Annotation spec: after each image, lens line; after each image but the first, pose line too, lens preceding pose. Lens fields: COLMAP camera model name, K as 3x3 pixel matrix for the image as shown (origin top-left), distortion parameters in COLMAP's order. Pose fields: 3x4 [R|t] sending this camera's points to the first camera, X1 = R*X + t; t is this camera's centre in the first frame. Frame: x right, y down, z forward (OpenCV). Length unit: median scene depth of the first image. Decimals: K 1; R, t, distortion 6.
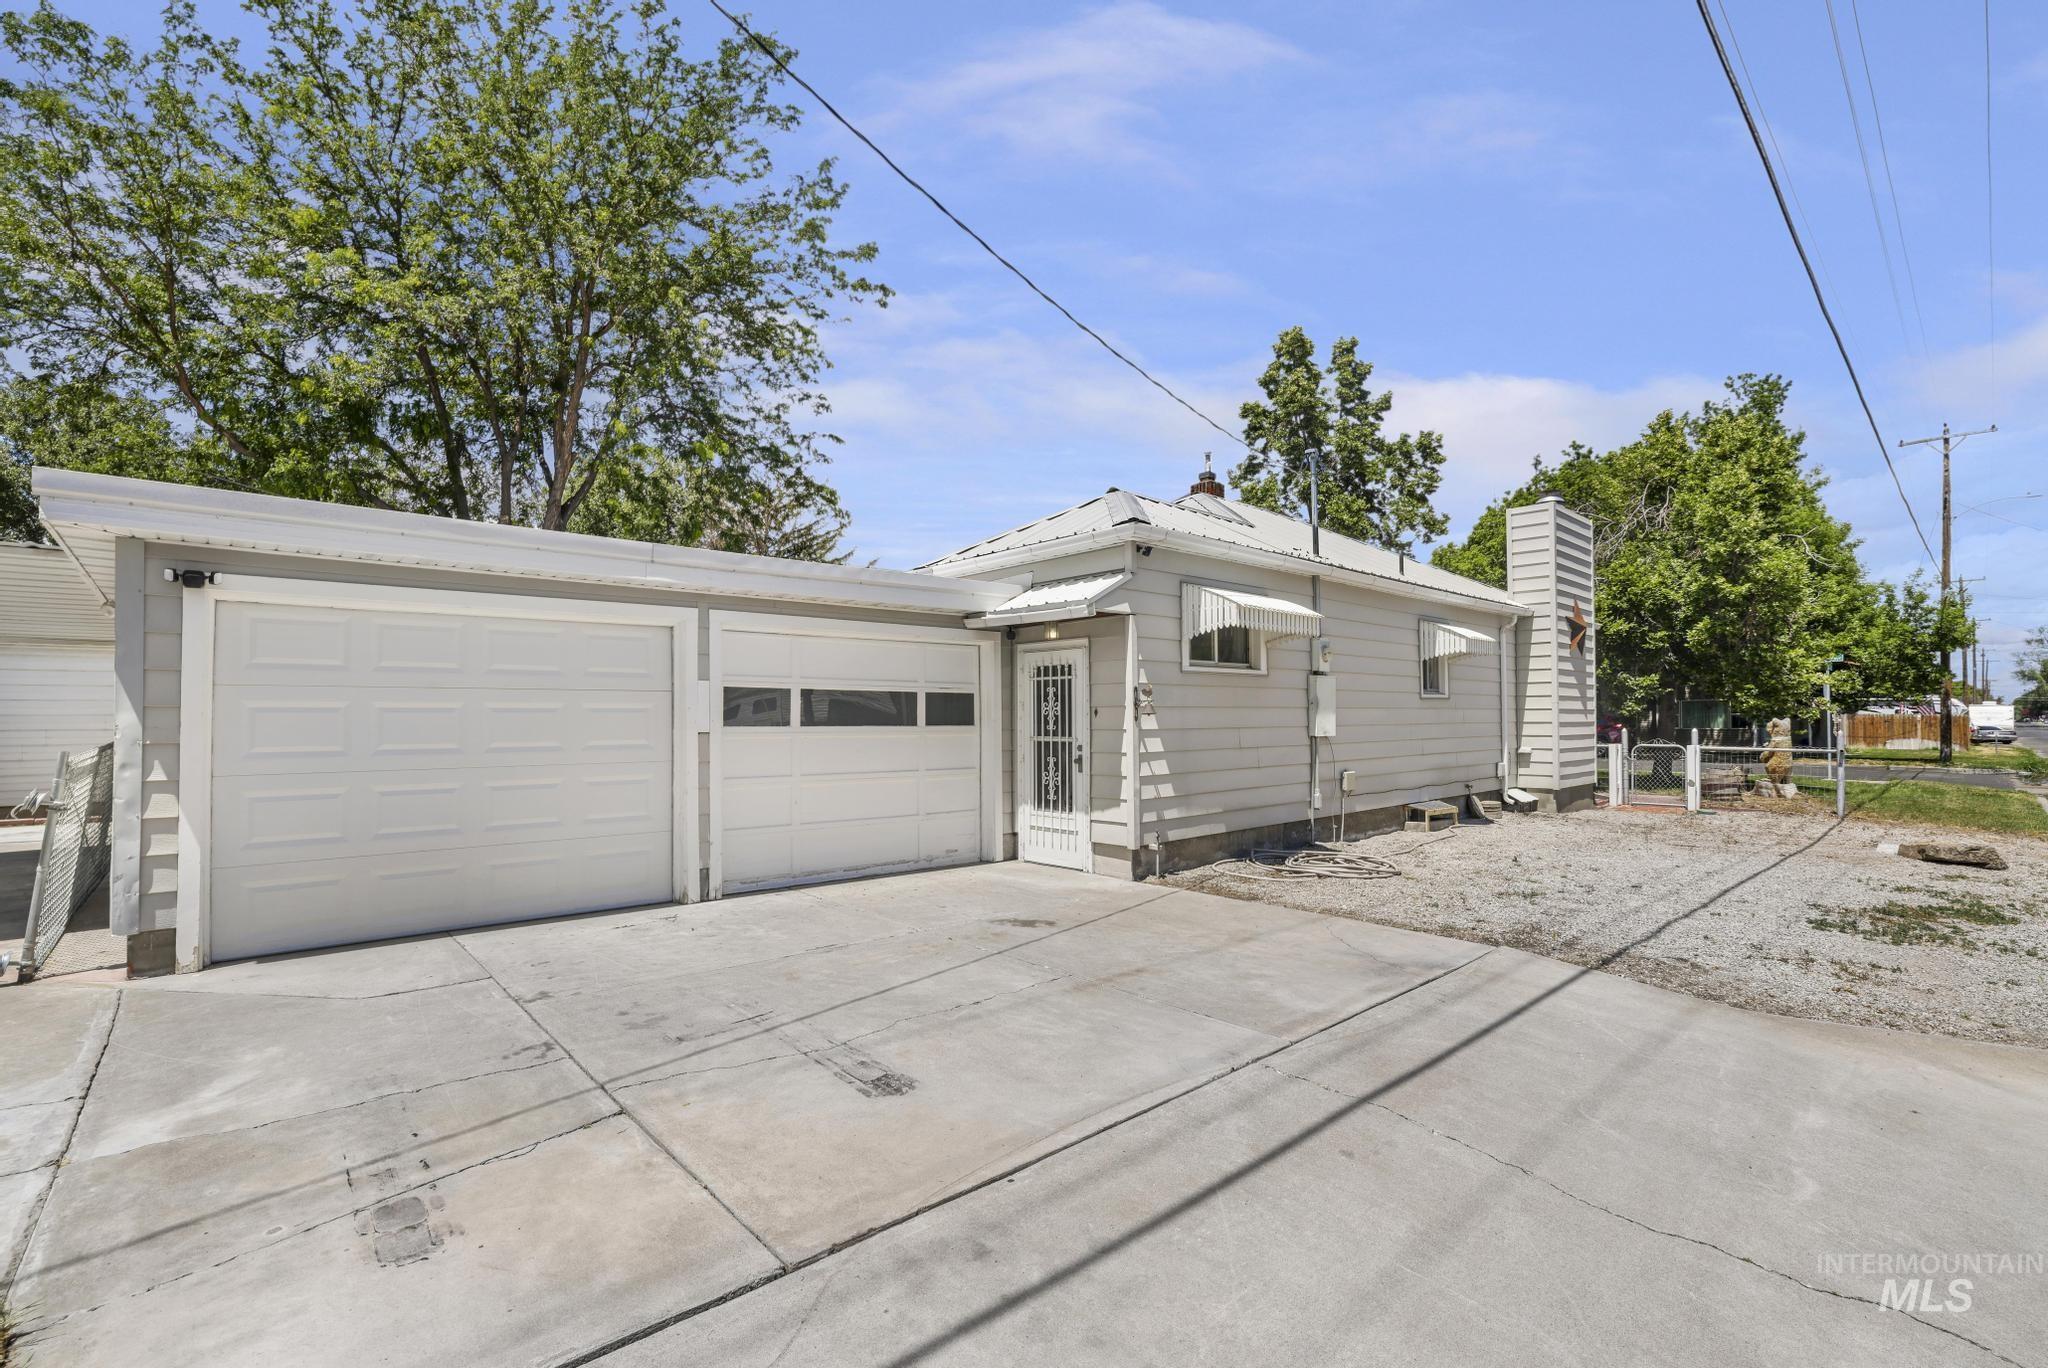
lens RADIAL K [[908.9, 0, 996.8], [0, 908.9, 676.8], [0, 0, 1]] dist [-0.028062, 0.013650]
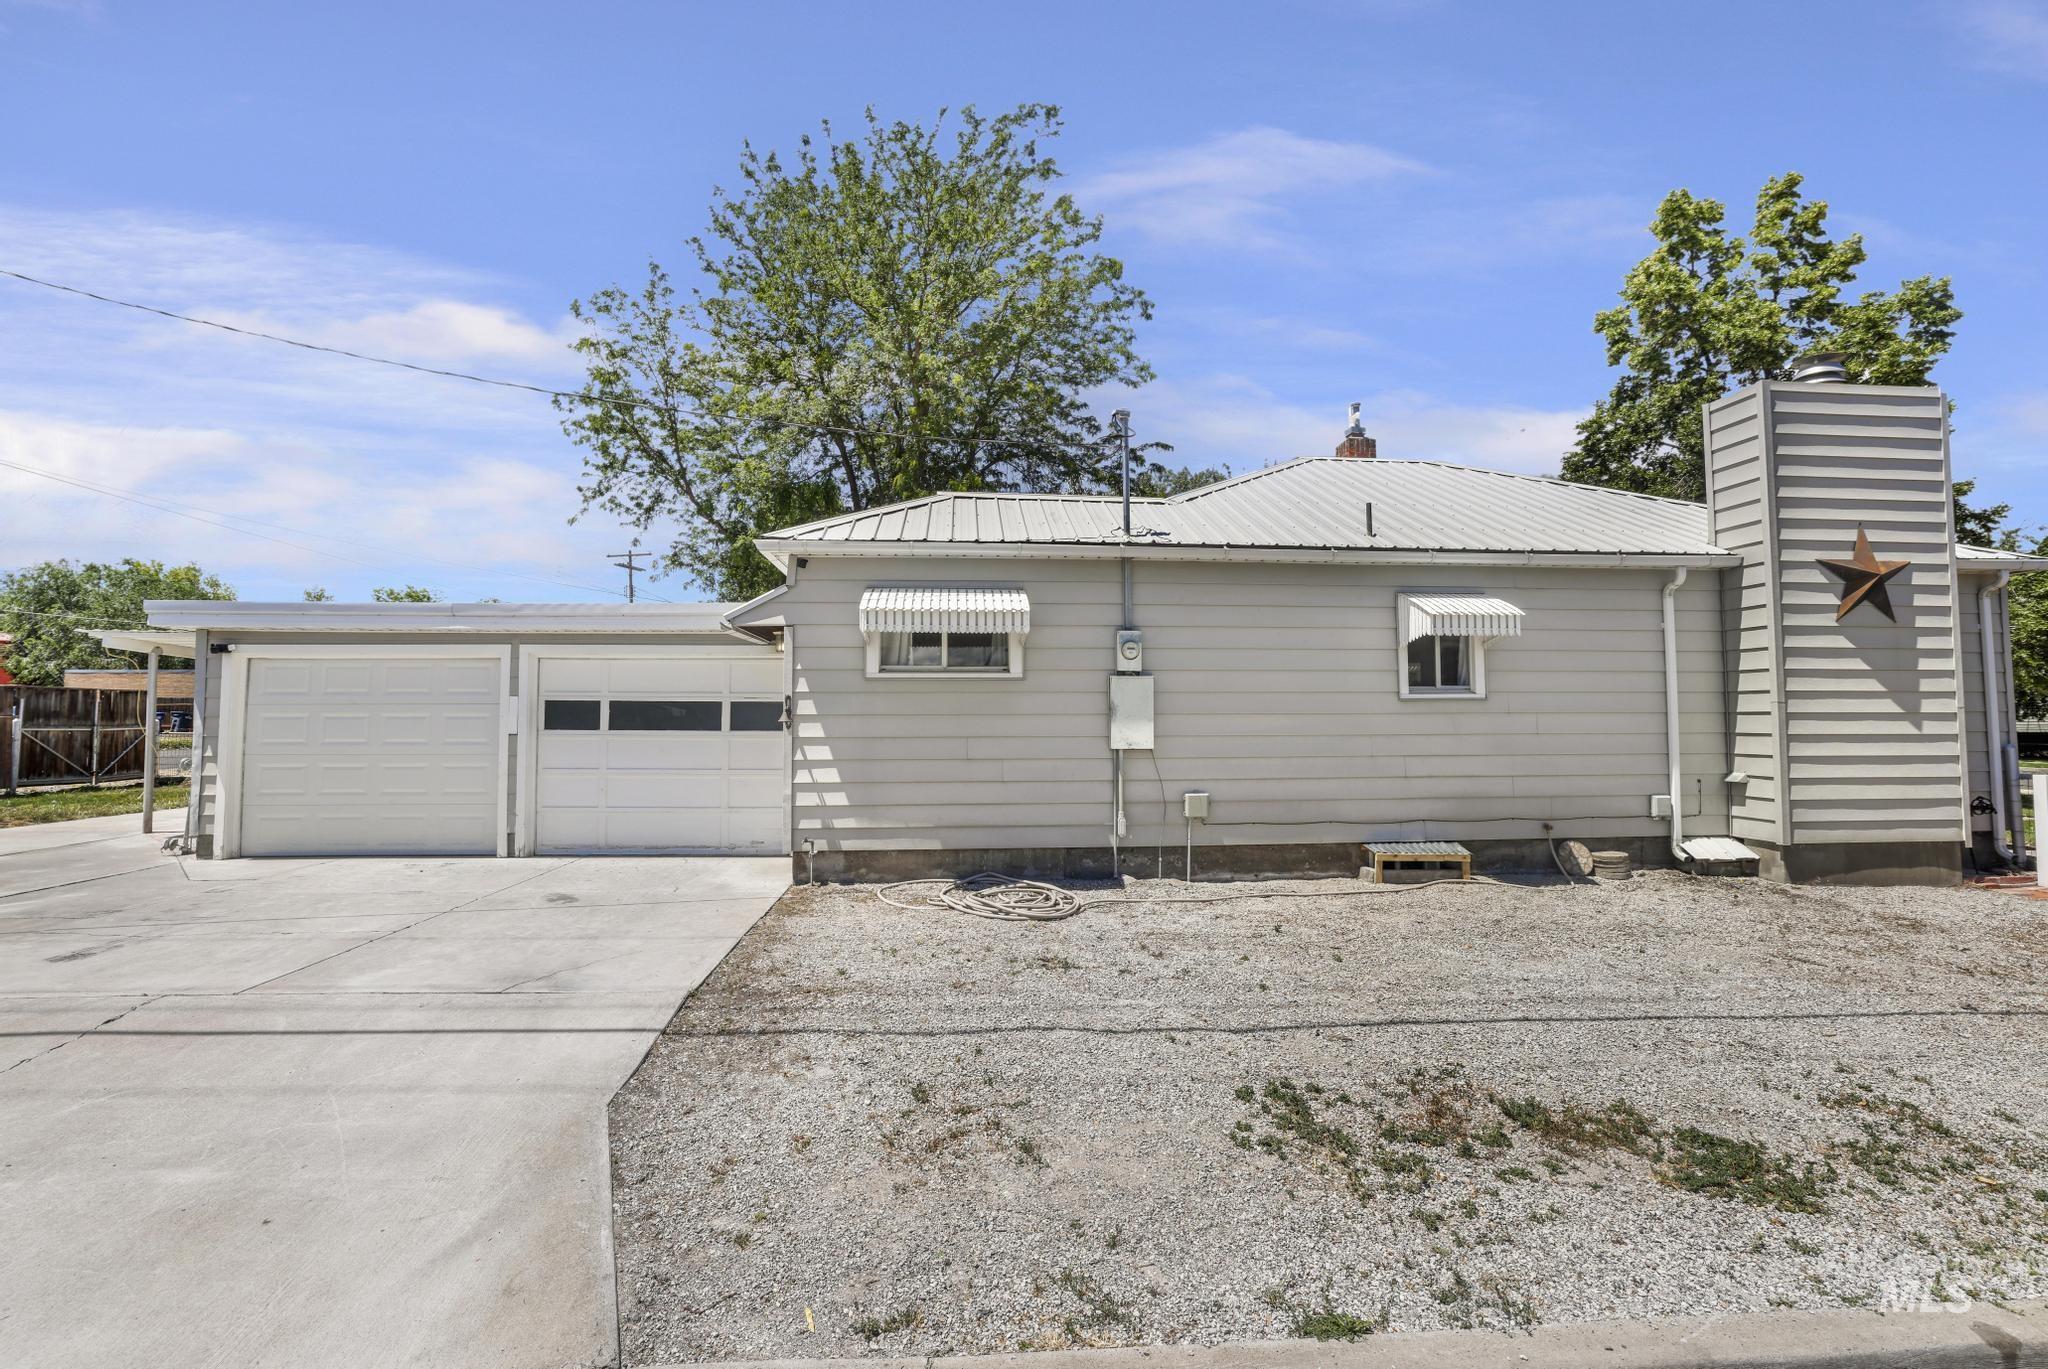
lens RADIAL K [[877.8, 0, 1031.2], [0, 877.8, 663.7], [0, 0, 1]] dist [-0.039592, 0.020168]
pose [[0.794600, -0.036442, -0.606038, 0.930814], [0.025389, 0.999318, -0.026802, 0.008074], [0.606602, 0.005910, 0.794984, 0.360221]]
